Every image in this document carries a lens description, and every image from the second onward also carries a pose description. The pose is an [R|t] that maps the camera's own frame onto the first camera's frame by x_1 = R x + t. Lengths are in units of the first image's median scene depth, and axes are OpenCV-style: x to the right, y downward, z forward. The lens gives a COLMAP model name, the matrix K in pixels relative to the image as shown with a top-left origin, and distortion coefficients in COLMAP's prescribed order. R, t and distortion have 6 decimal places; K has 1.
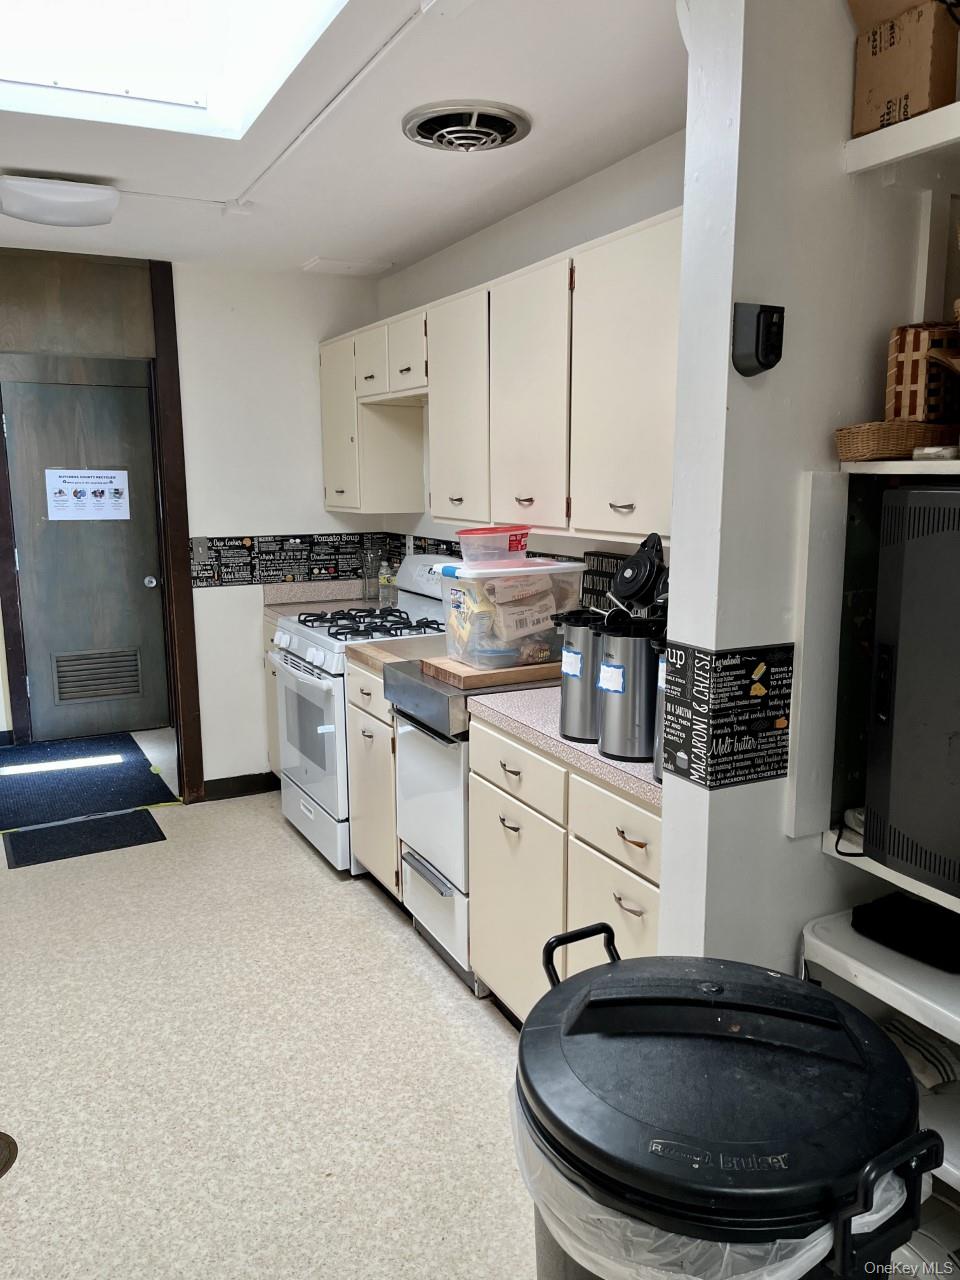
lens RADIAL K [[971.4, 0, 487.3], [0, 971.4, 632.7], [0, 0, 1]] dist [0.049821, -0.086292]
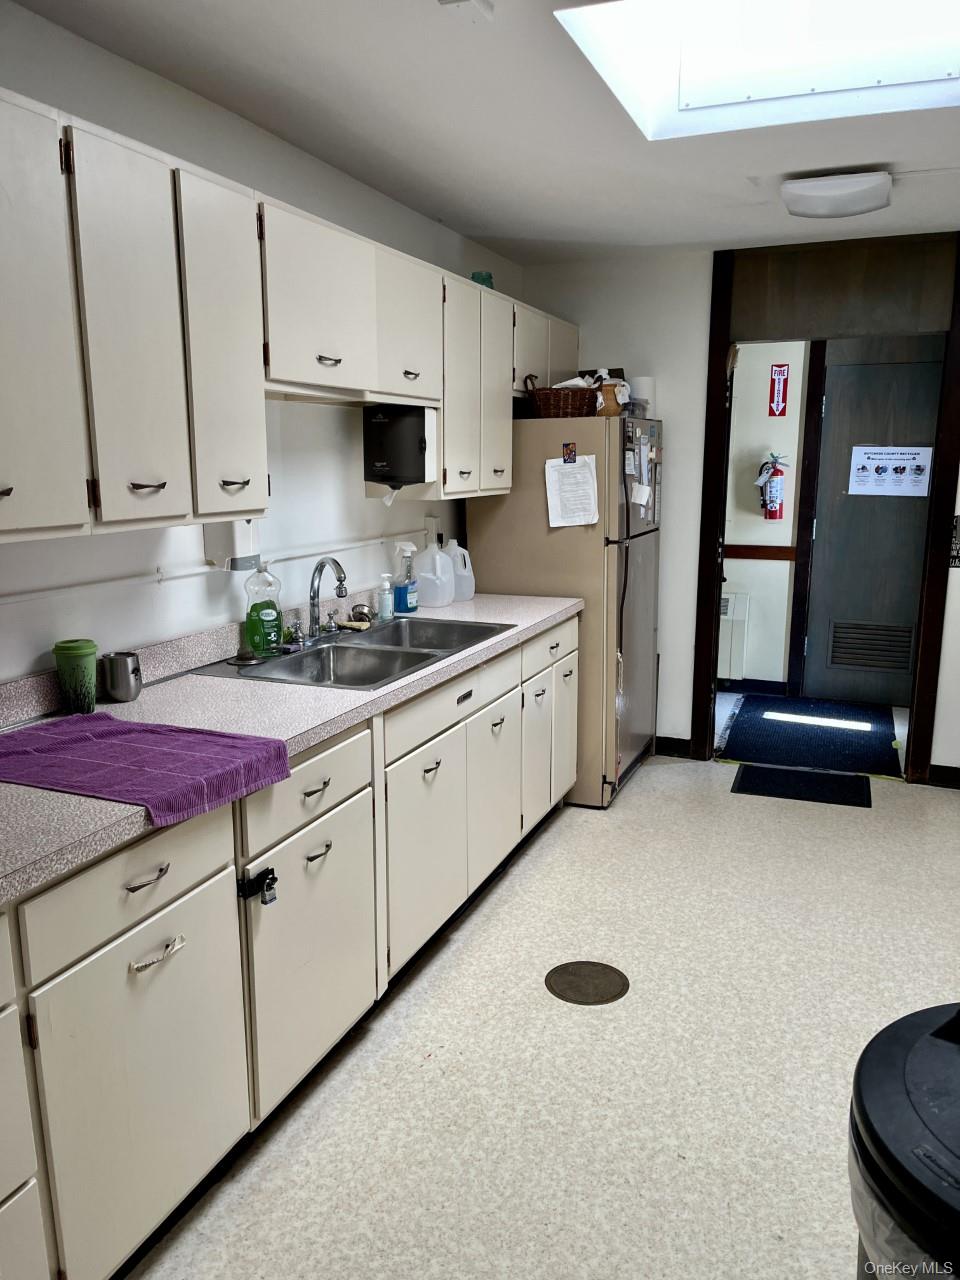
lens RADIAL K [[971.4, 0, 477.2], [0, 971.4, 635.8], [0, 0, 1]] dist [0.049821, -0.086292]
pose [[0.642813, 0.145836, -0.752013, 0.152971], [-0.128925, 0.988303, 0.081456, 0.003332], [0.755096, 0.044592, 0.654096, 0.010102]]
